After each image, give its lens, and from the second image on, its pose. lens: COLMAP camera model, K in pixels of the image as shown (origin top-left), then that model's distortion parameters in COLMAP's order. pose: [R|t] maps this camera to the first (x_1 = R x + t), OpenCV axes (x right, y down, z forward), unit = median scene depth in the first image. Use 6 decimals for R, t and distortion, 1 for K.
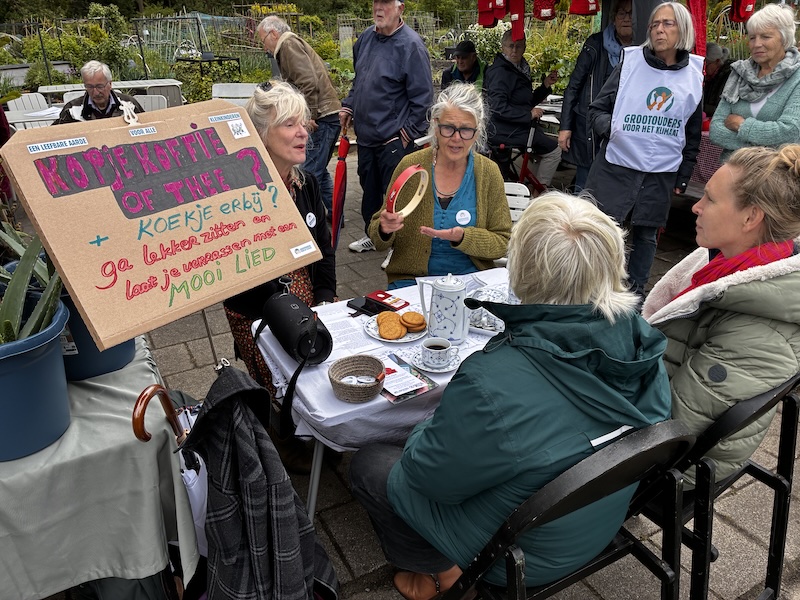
lens RADIAL K [[622.9, 0, 400.0], [0, 622.9, 300.0], [0, 0, 1]] dist [0.030571, -0.047127]
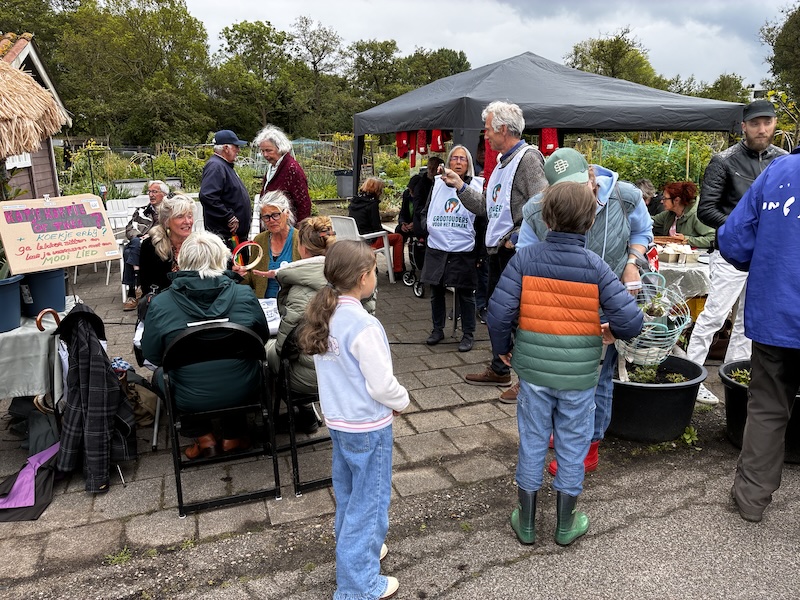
lens RADIAL K [[622.9, 0, 400.0], [0, 622.9, 300.0], [0, 0, 1]] dist [0.030571, -0.047127]
pose [[0.986805, 0.040171, -0.156854, 1.275461], [-0.066810, 0.983443, -0.168452, 0.411725], [0.147490, 0.176709, 0.973150, -1.106388]]
